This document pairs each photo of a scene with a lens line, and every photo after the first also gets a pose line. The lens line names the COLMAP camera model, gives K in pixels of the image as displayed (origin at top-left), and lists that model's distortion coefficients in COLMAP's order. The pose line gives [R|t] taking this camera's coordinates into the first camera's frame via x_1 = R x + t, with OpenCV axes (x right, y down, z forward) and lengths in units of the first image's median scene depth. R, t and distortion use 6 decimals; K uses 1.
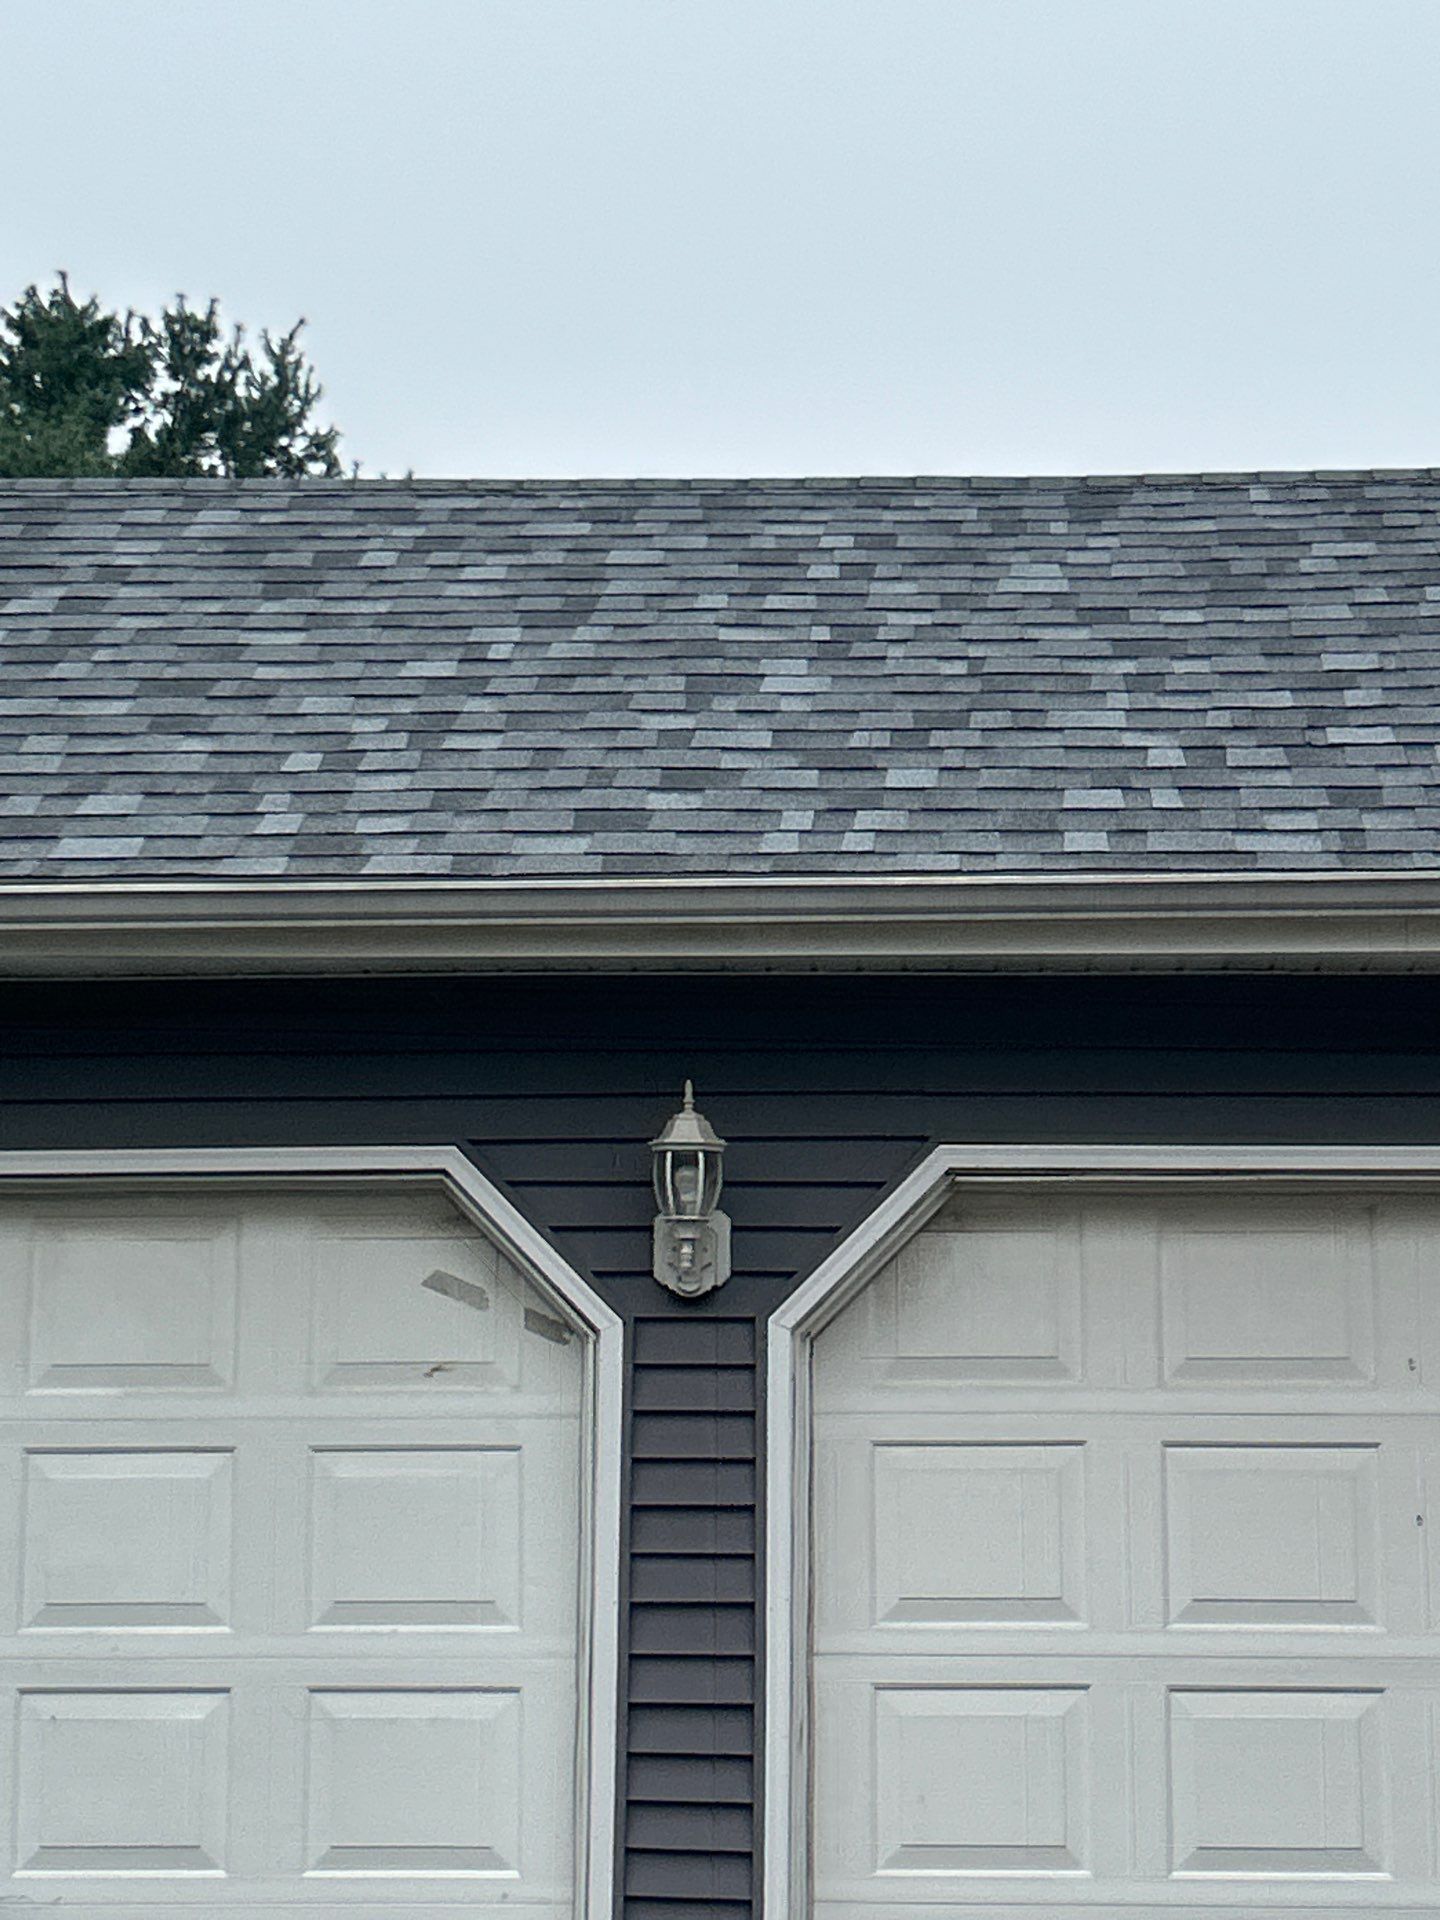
lens RADIAL K [[4098.1, 0, 760.8], [0, 4098.1, 917.3], [0, 0, 1]] dist [0.170299, -0.316490]
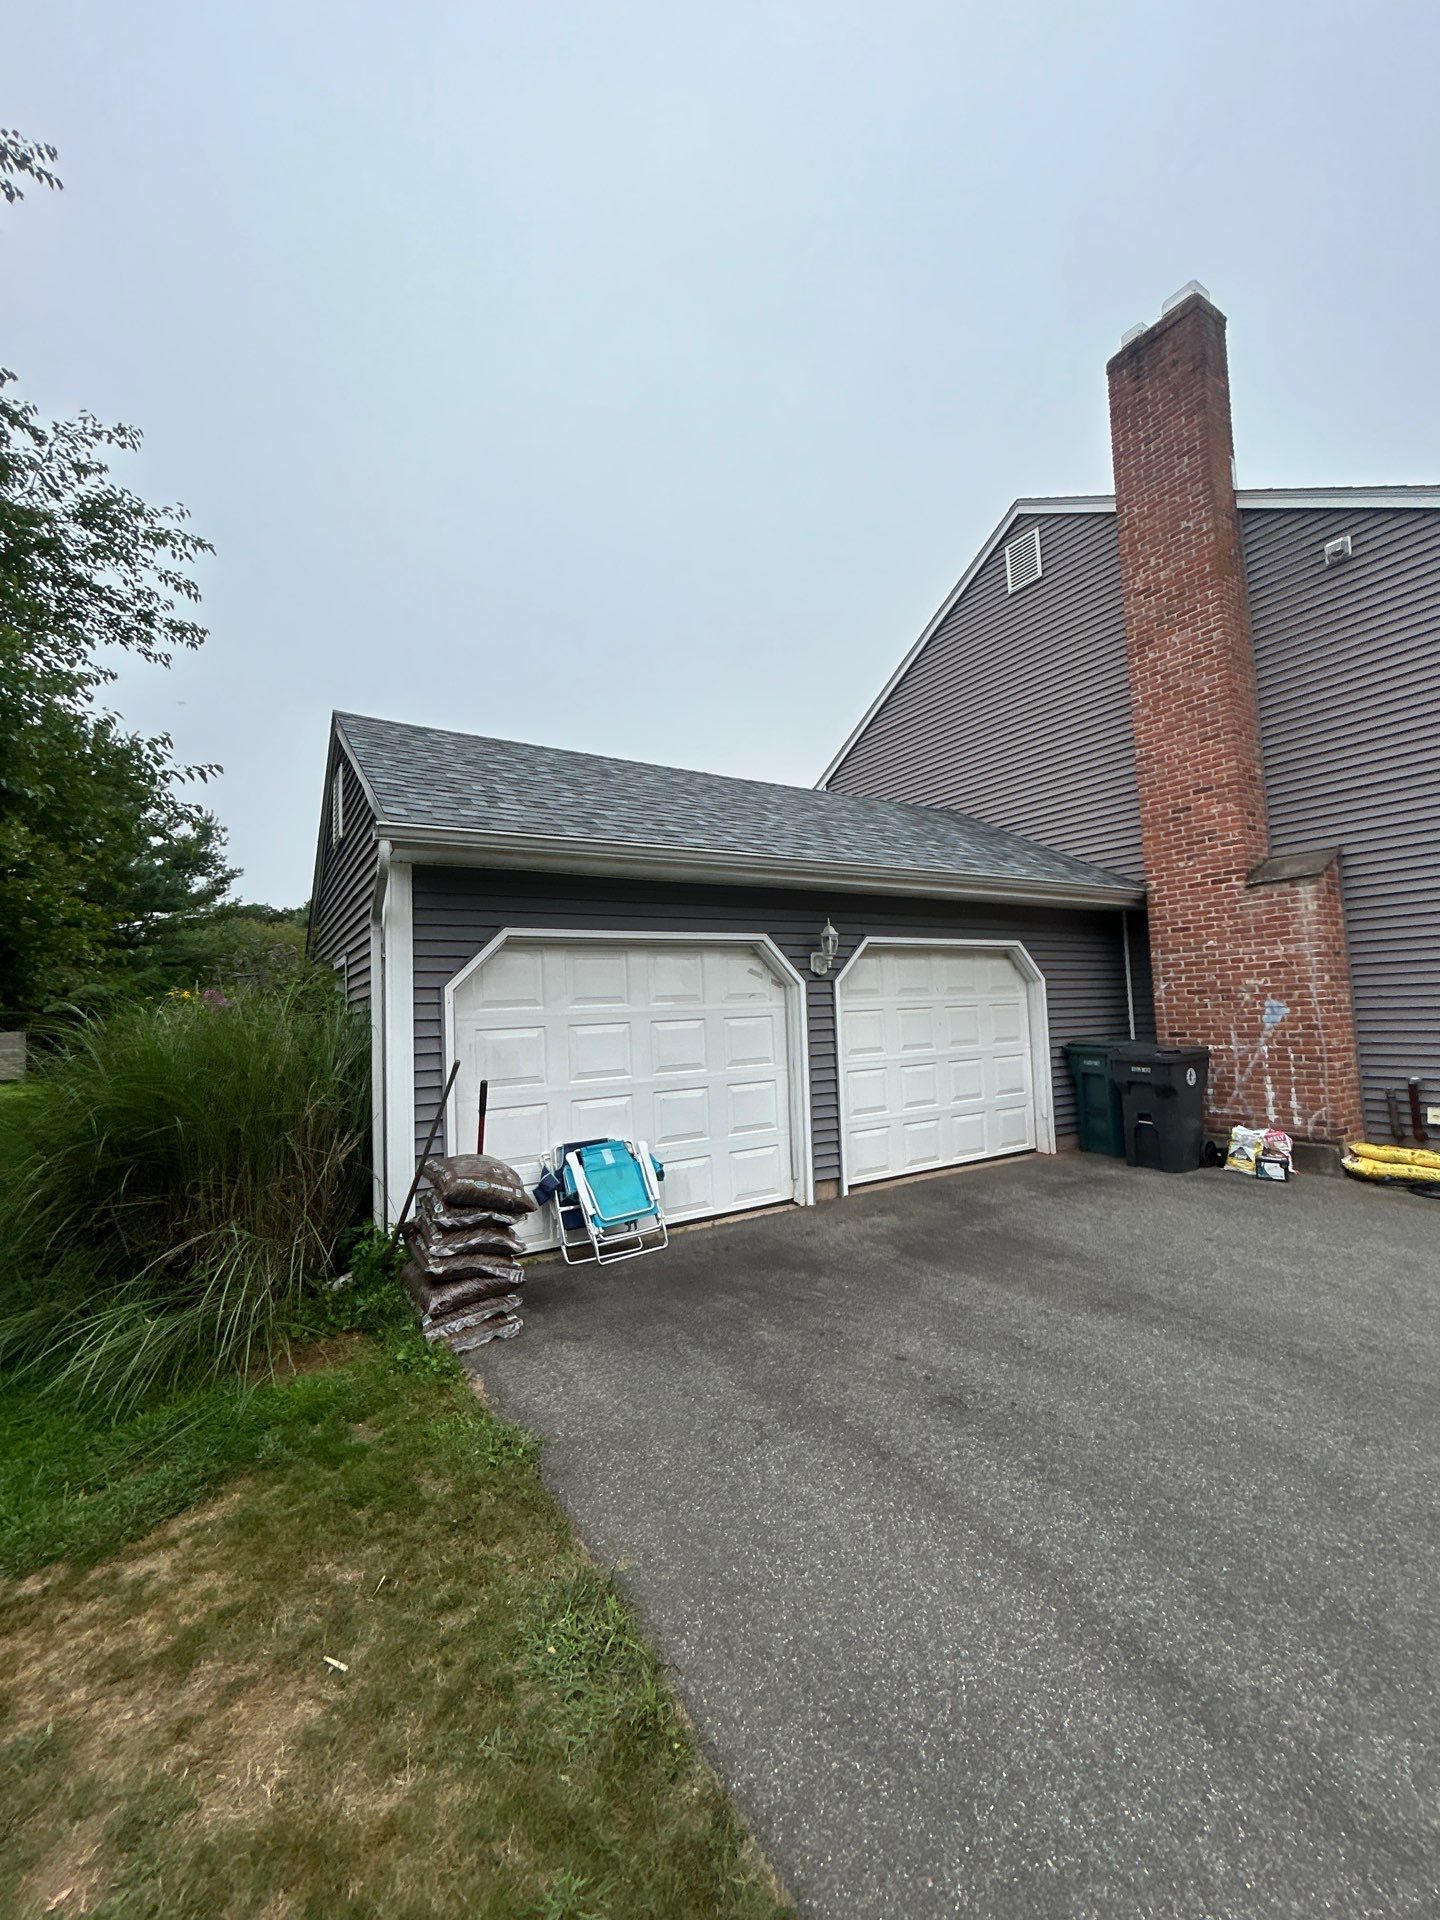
lens RADIAL K [[771.7, 0, 726.0], [0, 771.7, 962.3], [0, 0, 1]] dist [0.008625, 0.000416]
pose [[0.814029, 0.002747, 0.580817, -0.495008], [-0.045076, 0.997272, 0.058459, 0.042489], [-0.579072, -0.073768, 0.811932, 0.467301]]
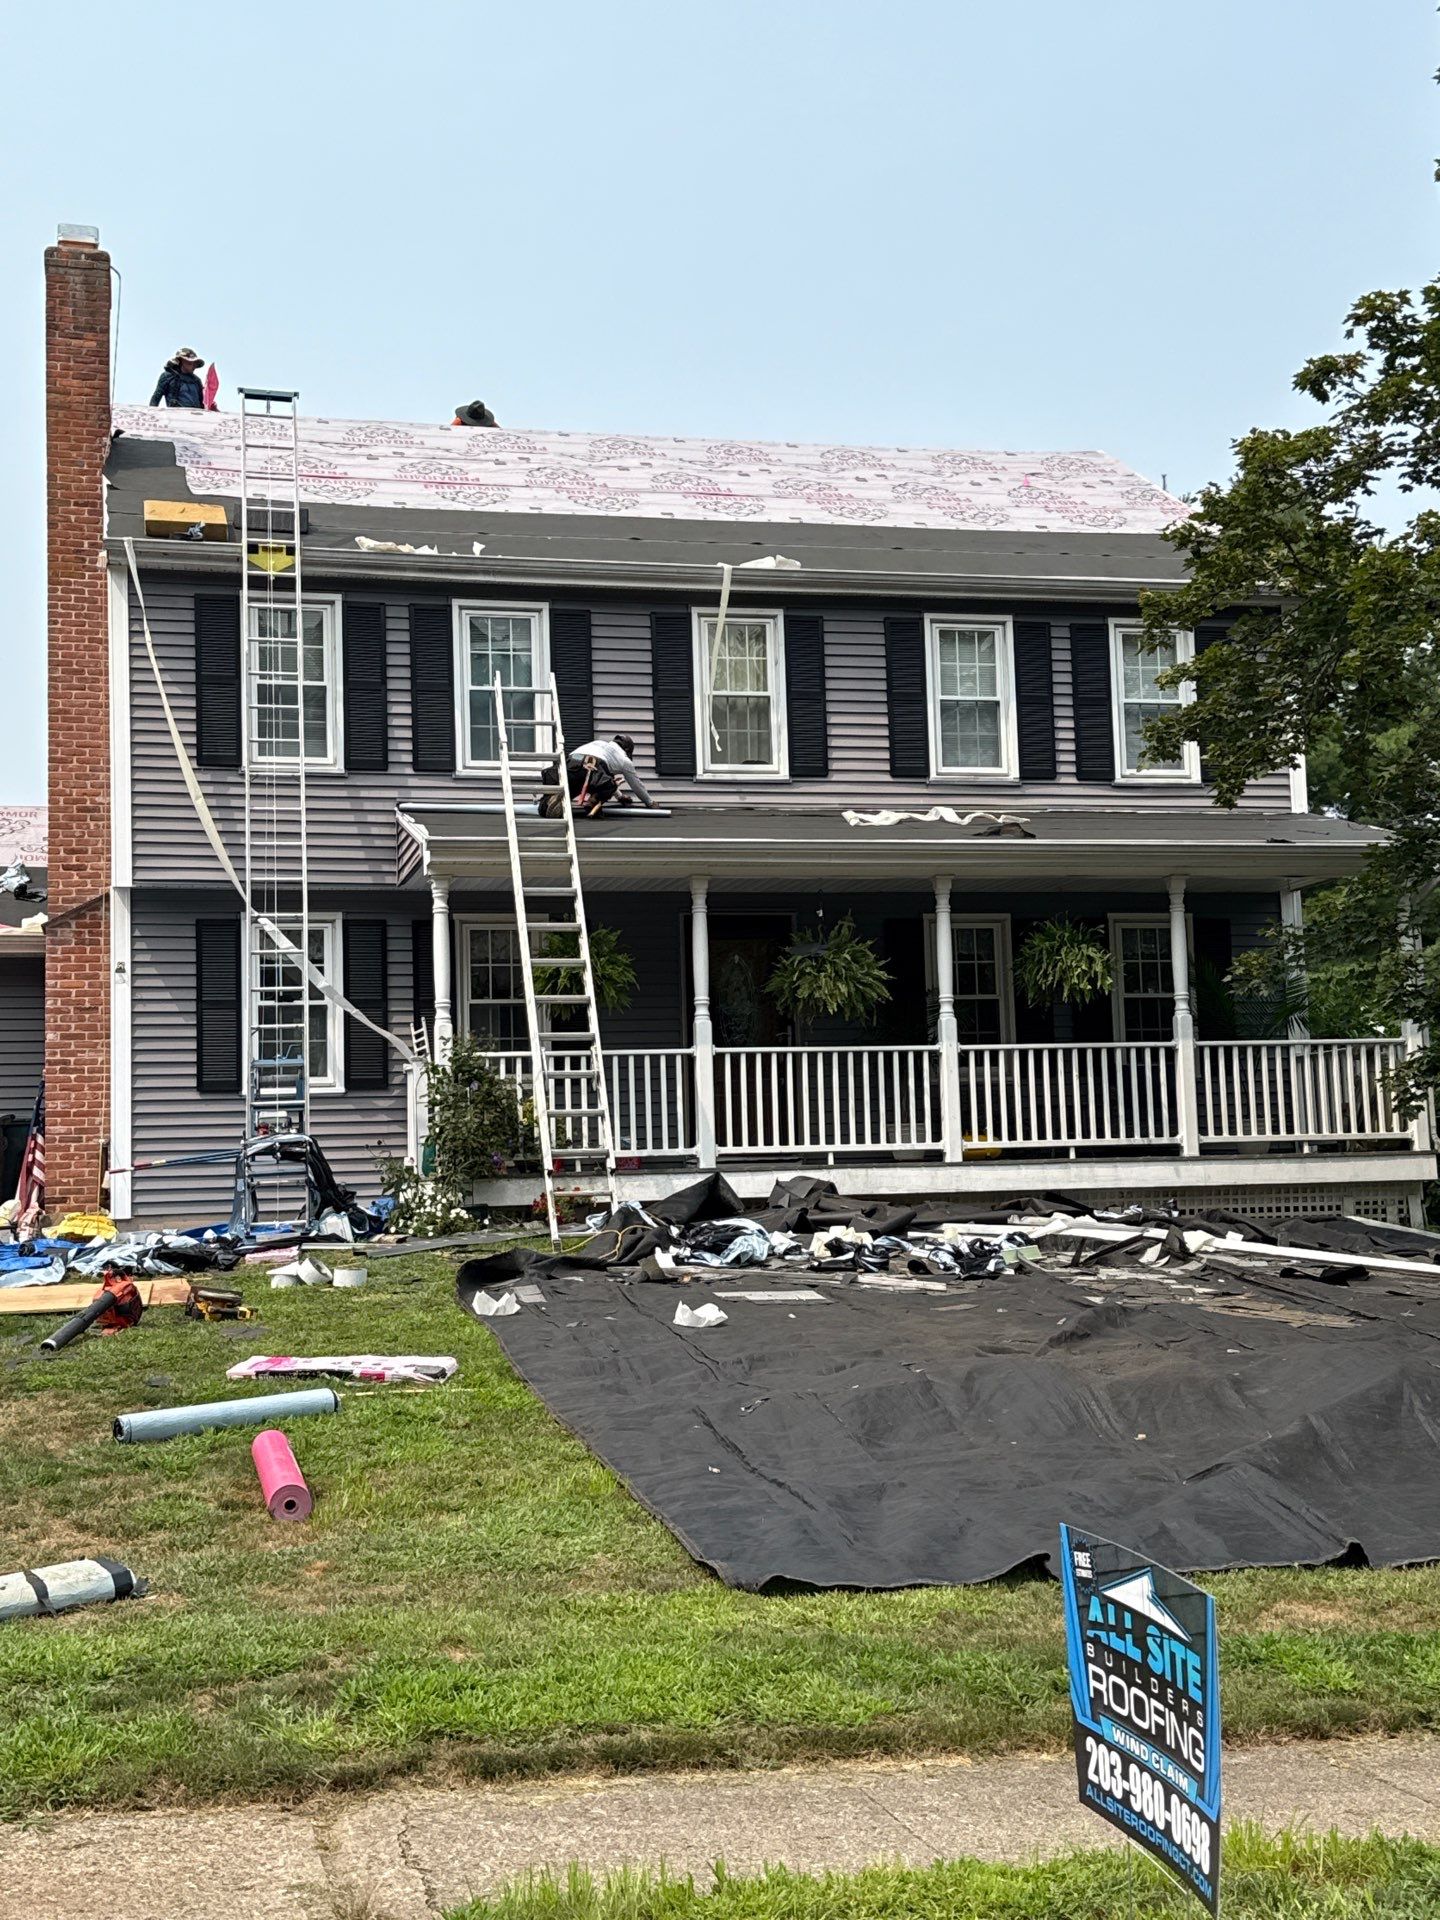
lens RADIAL K [[2381.1, 0, 719.0], [0, 2381.1, 971.2], [0, 0, 1]] dist [0.180647, -0.311764]
pose [[0.954245, -0.002852, 0.299012, 0.338582], [-0.011994, 0.998785, 0.047802, -0.095111], [-0.298785, -0.049201, 0.953051, -1.515926]]
